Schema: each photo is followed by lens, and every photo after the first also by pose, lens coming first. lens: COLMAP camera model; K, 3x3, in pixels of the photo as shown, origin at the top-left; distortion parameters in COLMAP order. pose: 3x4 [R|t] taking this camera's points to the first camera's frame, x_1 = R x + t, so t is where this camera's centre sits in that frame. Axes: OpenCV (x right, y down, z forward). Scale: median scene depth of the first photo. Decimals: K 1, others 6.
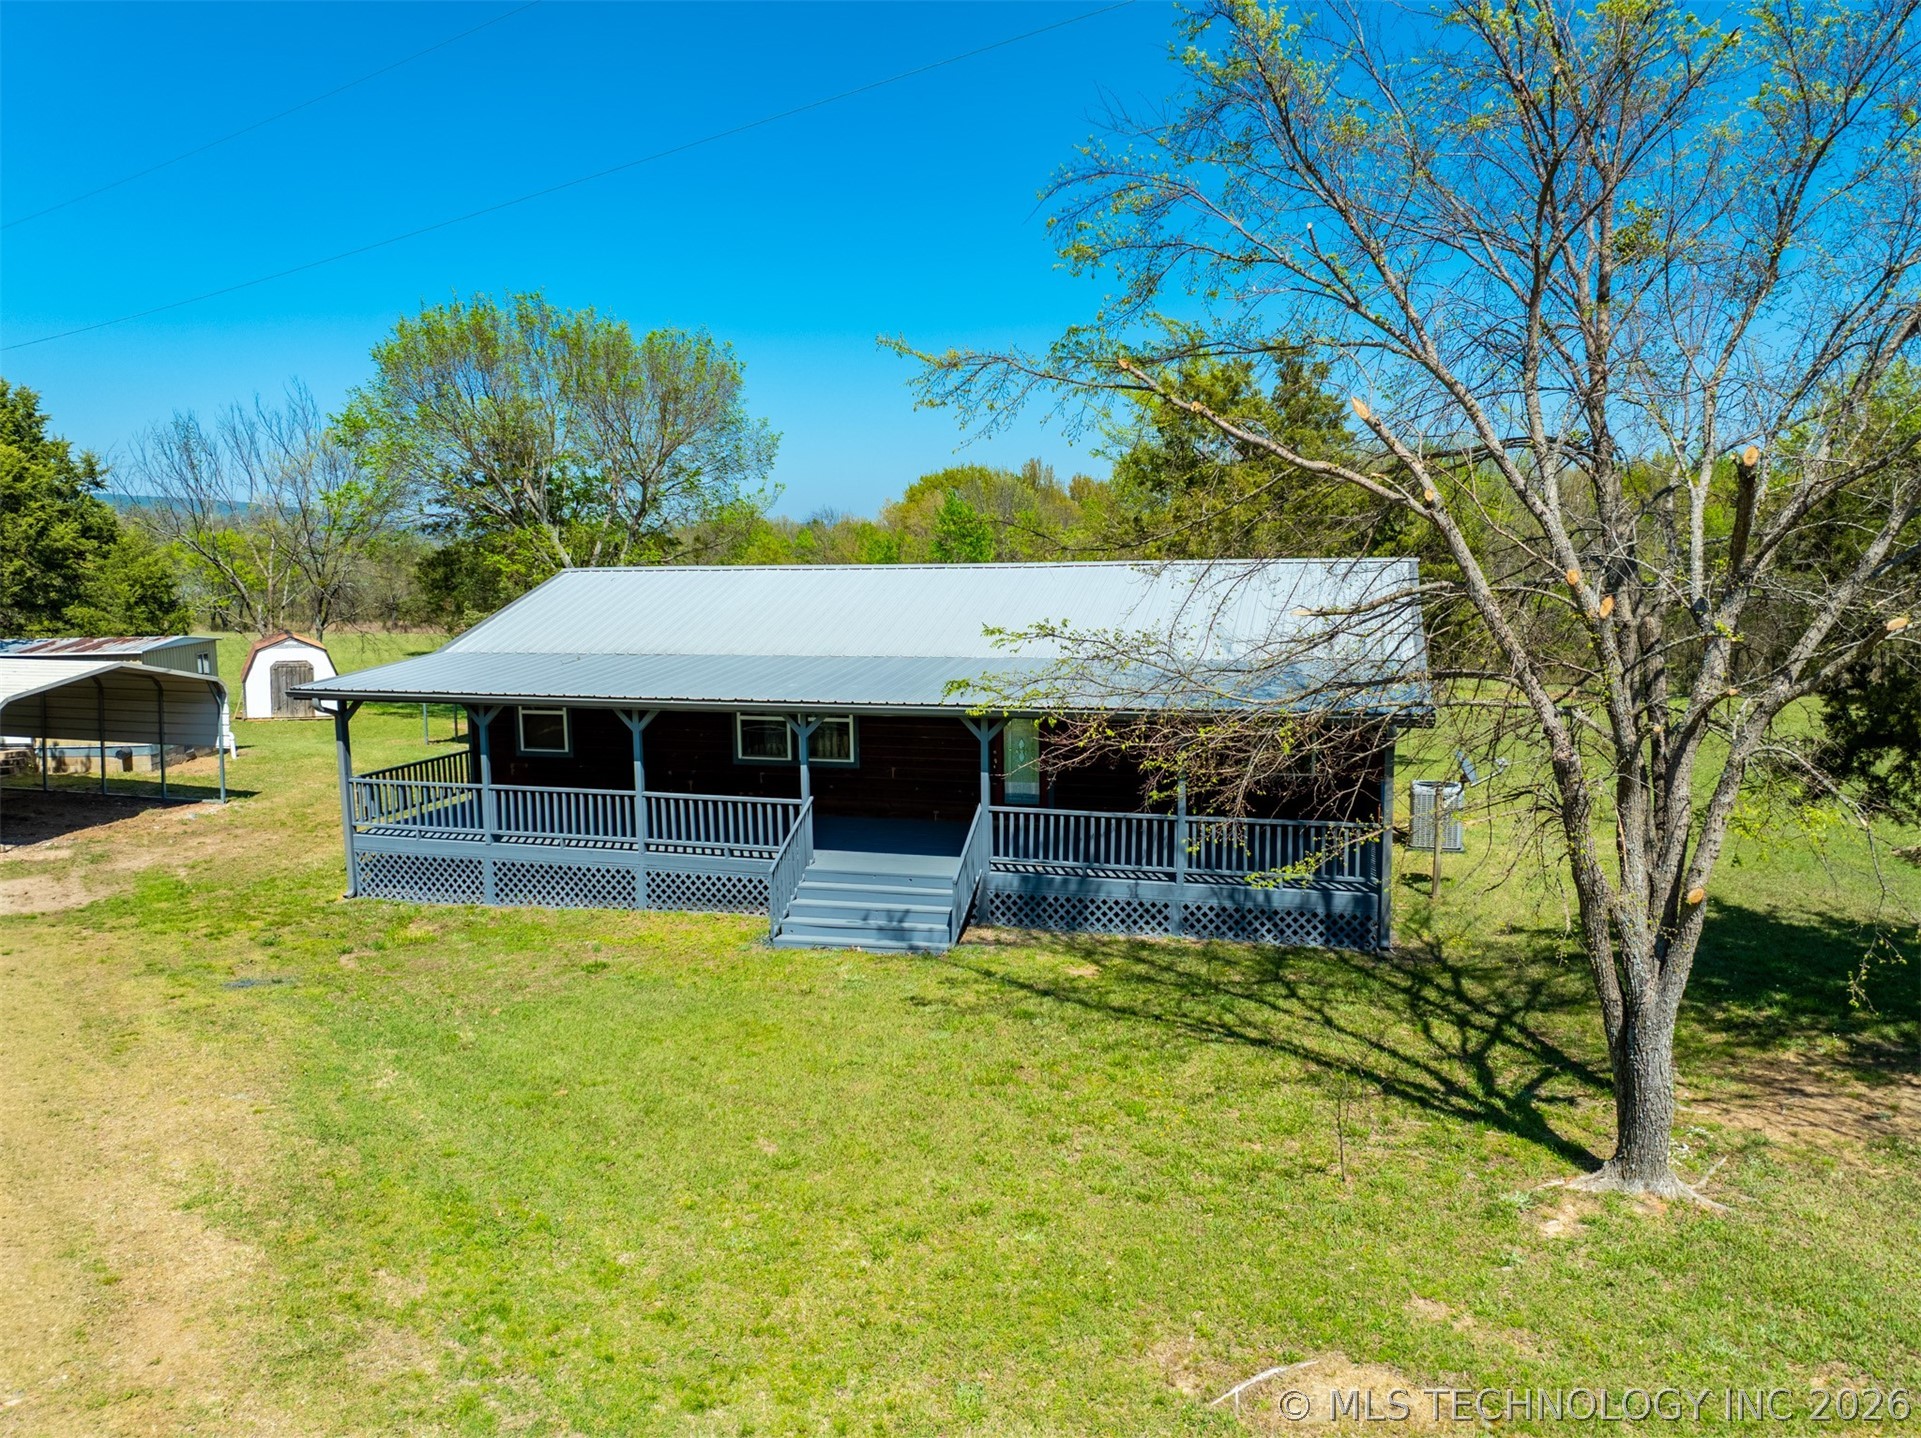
lens RADIAL K [[1348.3, 0, 960.7], [0, 1348.3, 721.8], [0, 0, 1]] dist [-0.039770, 0.003831]
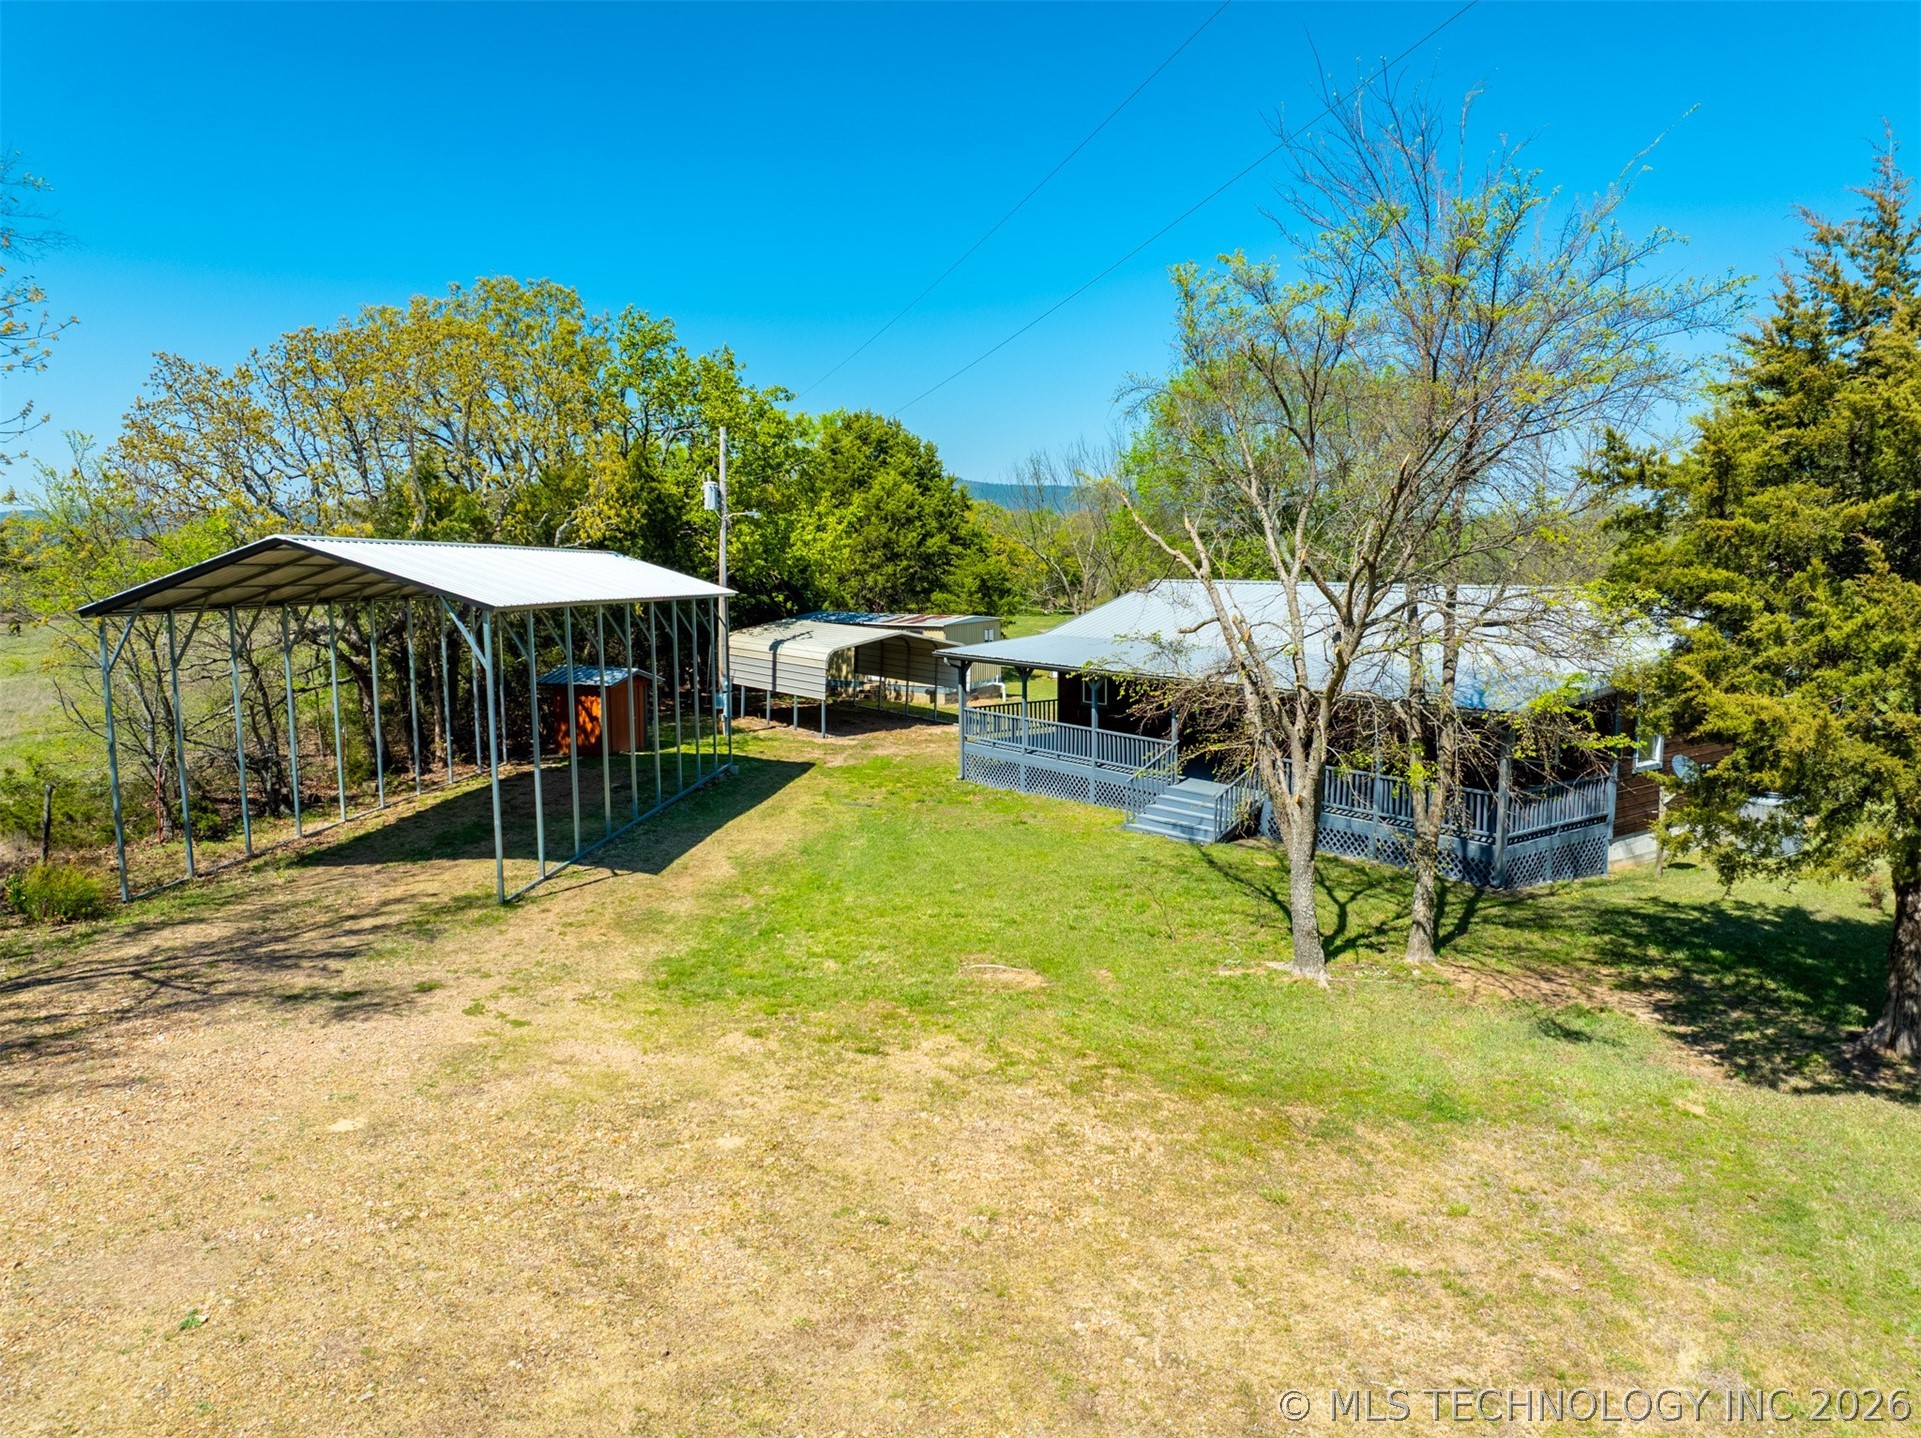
lens RADIAL K [[1348.3, 0, 960.6], [0, 1348.3, 718.8], [0, 0, 1]] dist [-0.039770, 0.003831]
pose [[0.780175, 0.084752, -0.619793, 0.490536], [-0.081486, 0.996107, 0.033638, 0.000469], [0.620231, 0.024261, 0.784044, -0.262273]]
